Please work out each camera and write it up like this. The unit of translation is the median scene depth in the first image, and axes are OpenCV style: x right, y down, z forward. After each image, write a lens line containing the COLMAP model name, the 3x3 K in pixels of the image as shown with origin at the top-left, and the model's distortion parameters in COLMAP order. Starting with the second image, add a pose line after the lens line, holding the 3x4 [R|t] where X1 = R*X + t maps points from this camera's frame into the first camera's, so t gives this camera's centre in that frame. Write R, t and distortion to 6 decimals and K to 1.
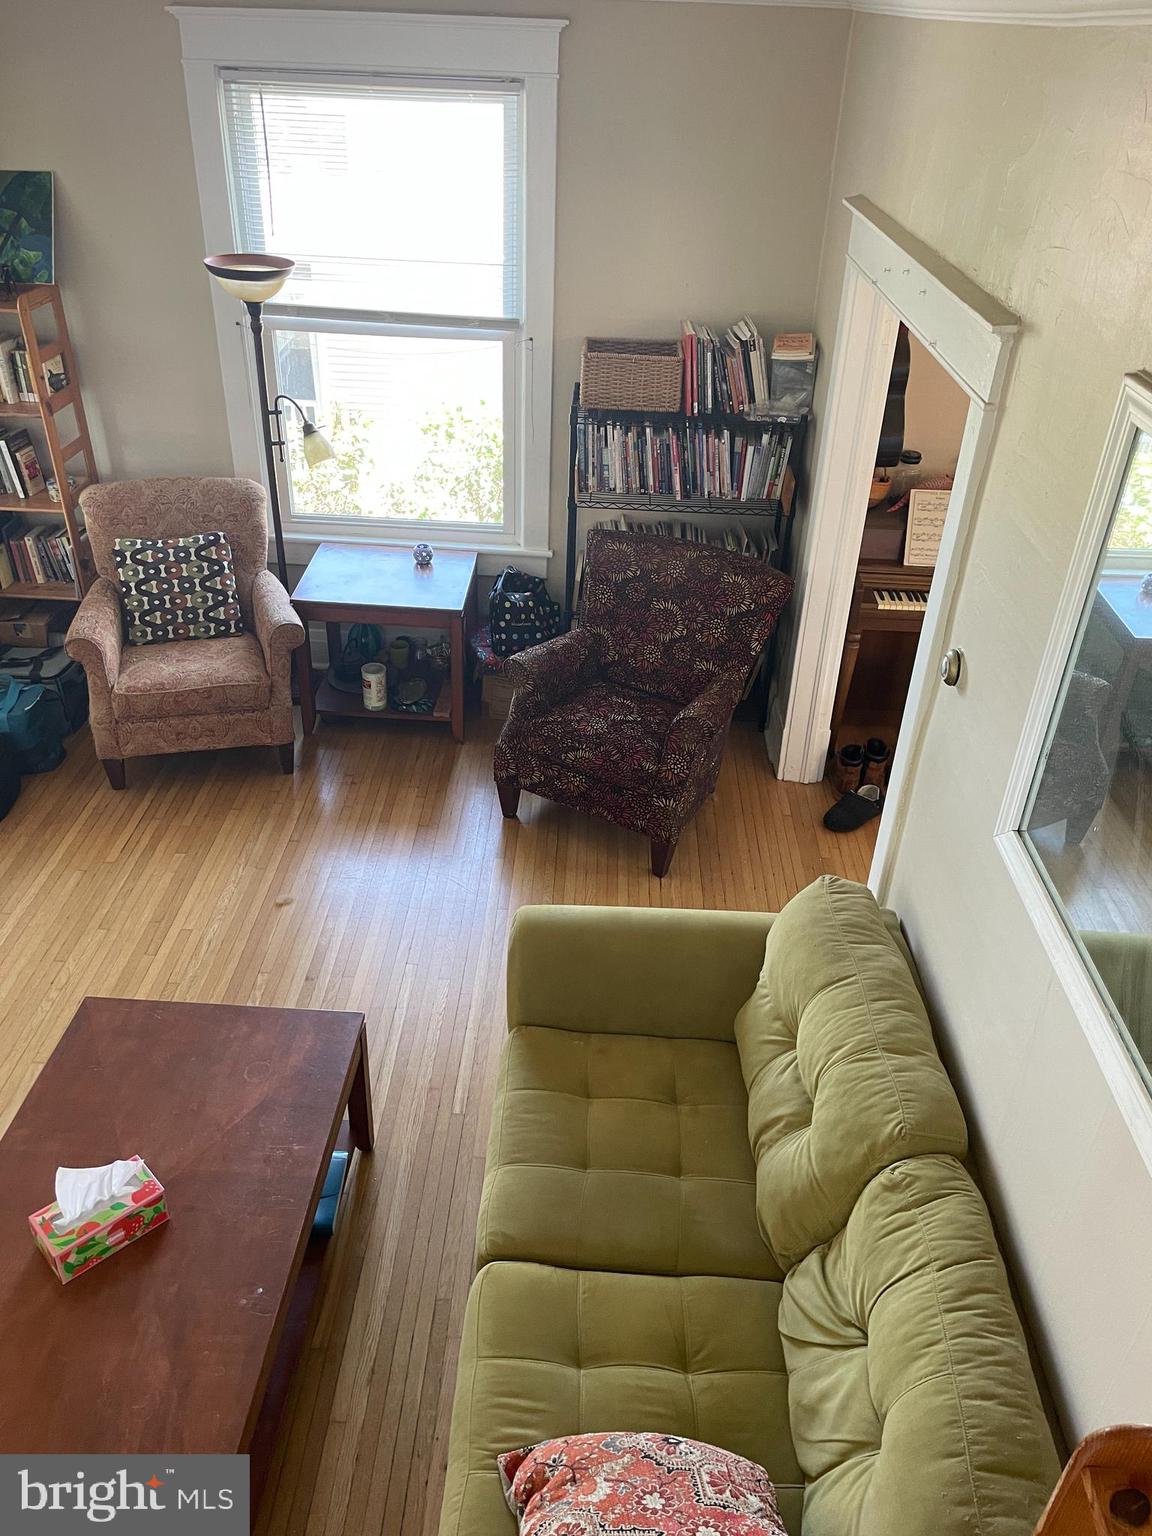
lens RADIAL K [[1166.6, 0, 570.0], [0, 1166.6, 771.2], [0, 0, 1]] dist [0.082885, -0.100555]
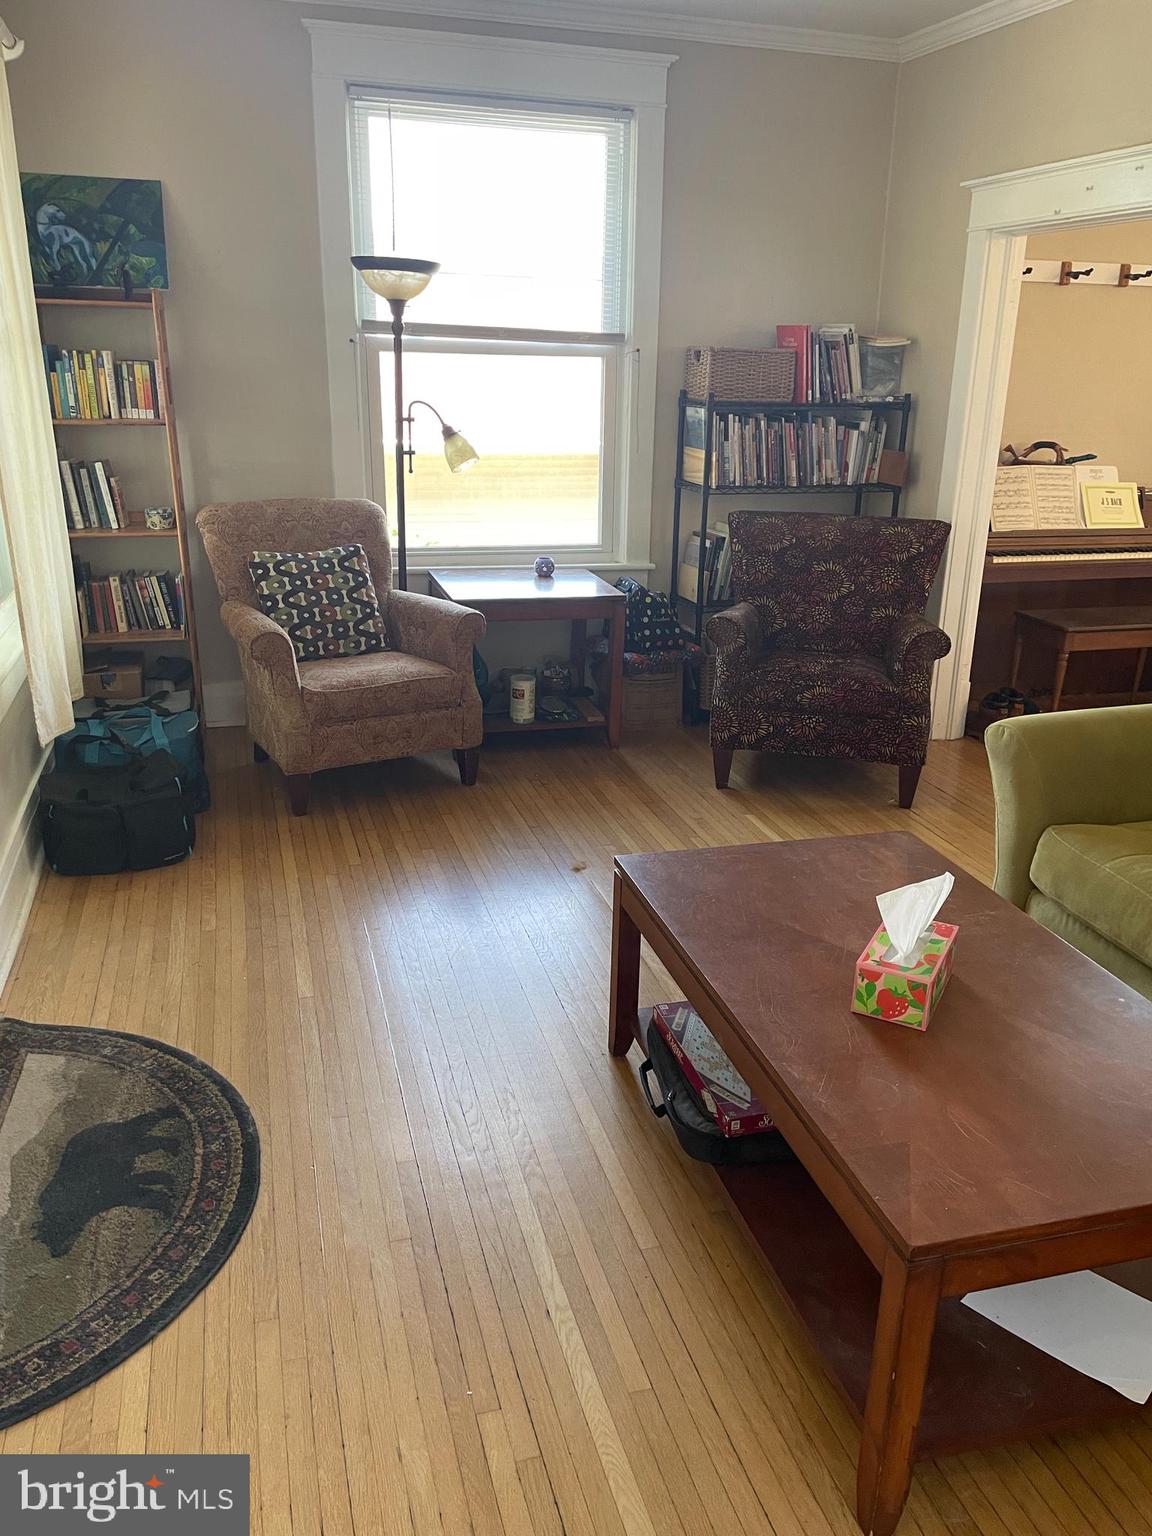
lens RADIAL K [[1166.6, 0, 584.7], [0, 1166.6, 772.2], [0, 0, 1]] dist [0.082885, -0.100555]
pose [[0.945921, -0.116148, 0.302890, -0.437414], [0.180641, 0.964141, -0.194426, 0.187966], [-0.269447, 0.238626, 0.932982, 0.129380]]
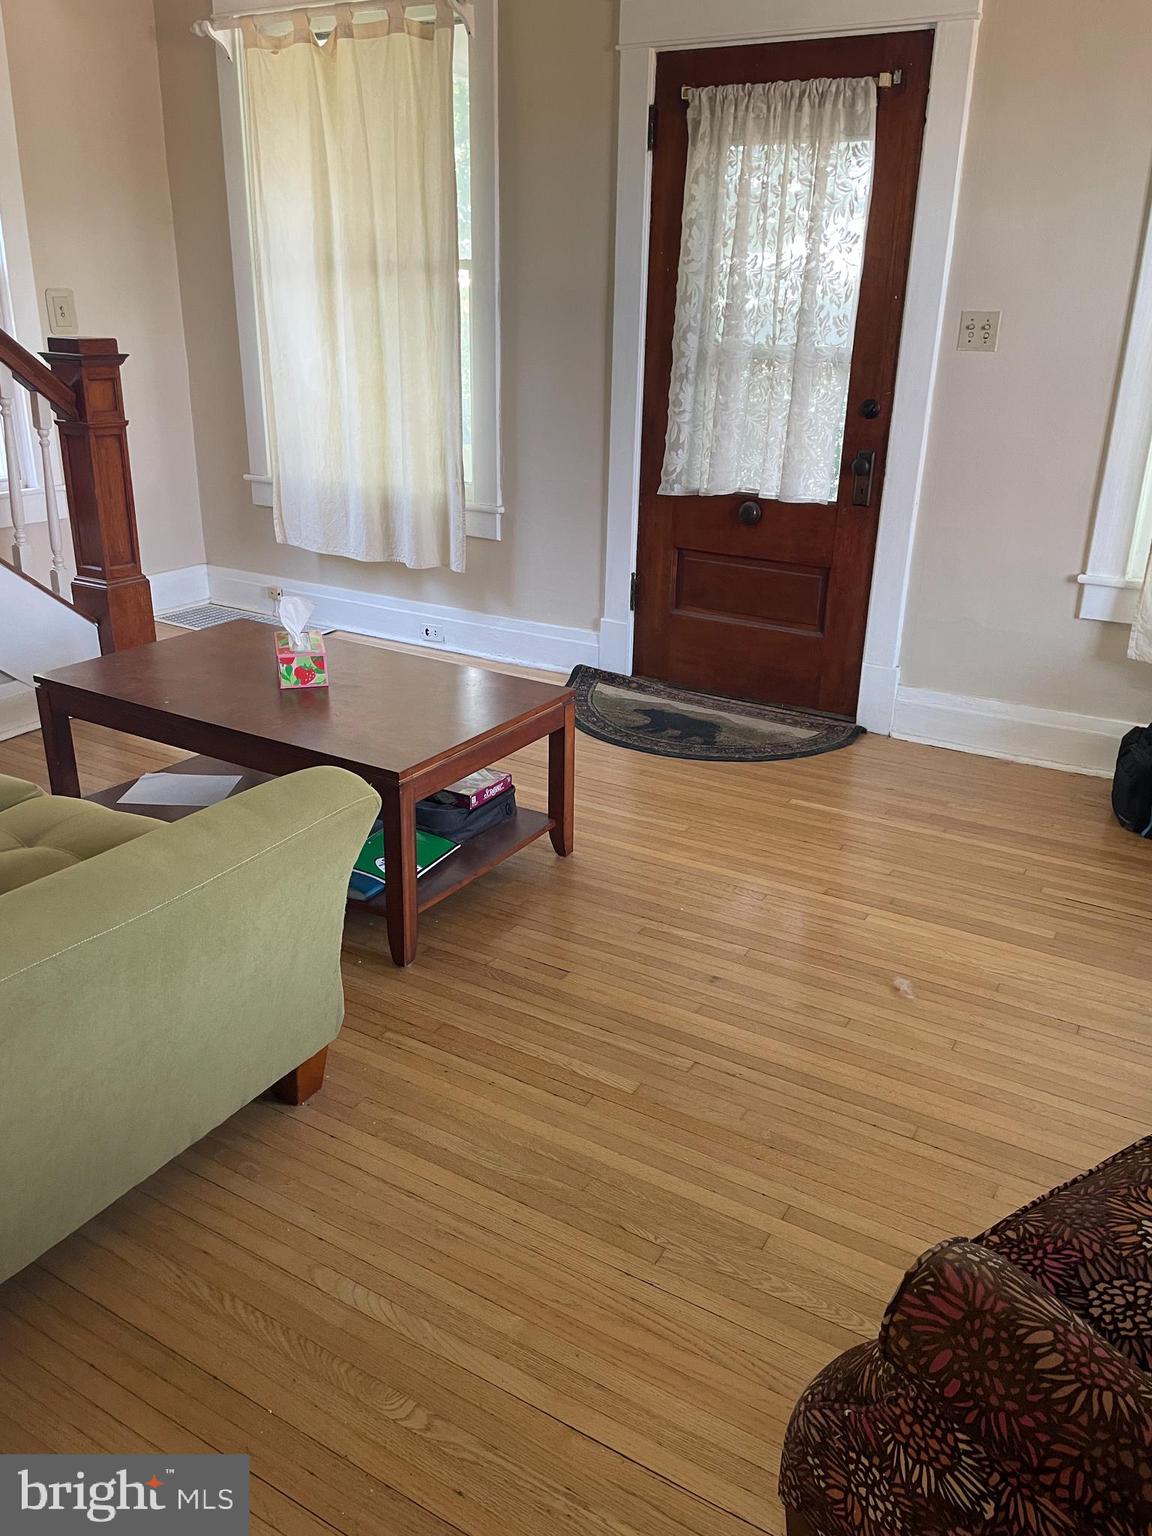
lens RADIAL K [[1166.6, 0, 577.0], [0, 1166.6, 761.2], [0, 0, 1]] dist [0.082885, -0.100555]
pose [[-0.473263, 0.279722, -0.835331, 0.296073], [-0.503916, 0.691818, 0.517162, -0.187471], [0.722558, 0.665690, -0.186455, 0.791764]]
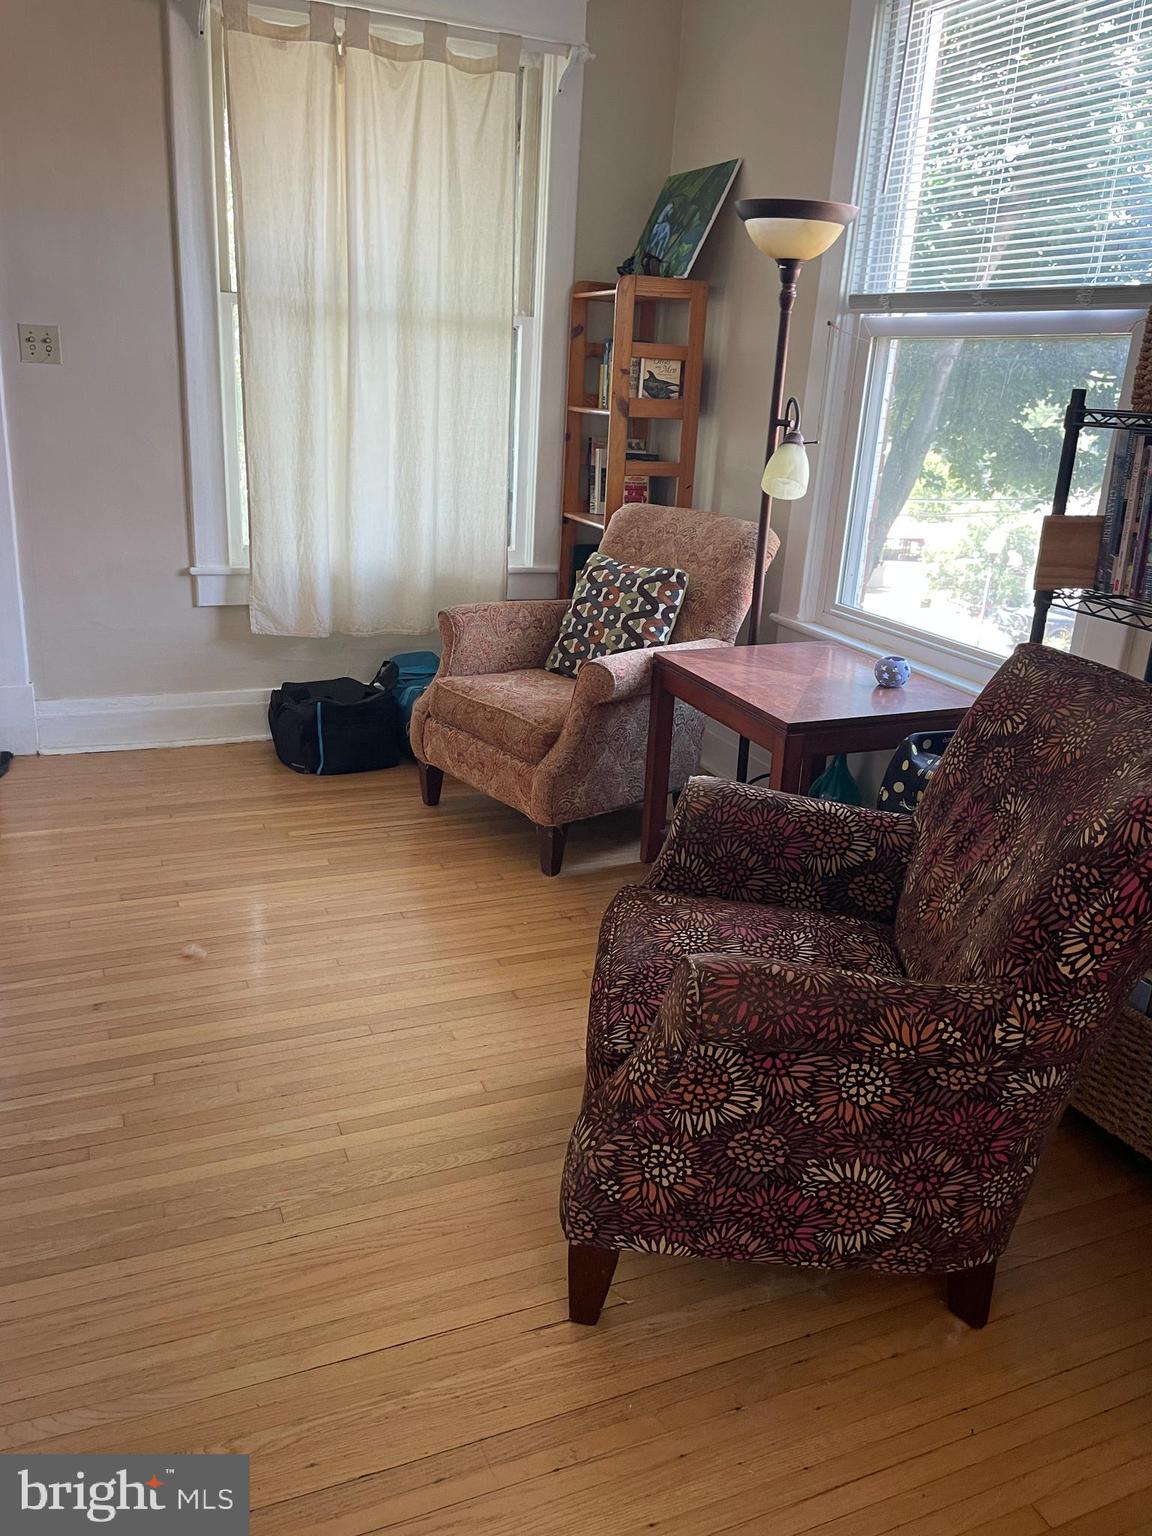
lens RADIAL K [[1166.6, 0, 589.4], [0, 1166.6, 761.0], [0, 0, 1]] dist [0.082885, -0.100555]
pose [[0.429907, 0.274169, -0.860239, 0.361092], [-0.522053, 0.852843, 0.010915, -0.078251], [0.736641, 0.444399, 0.509774, 0.642656]]
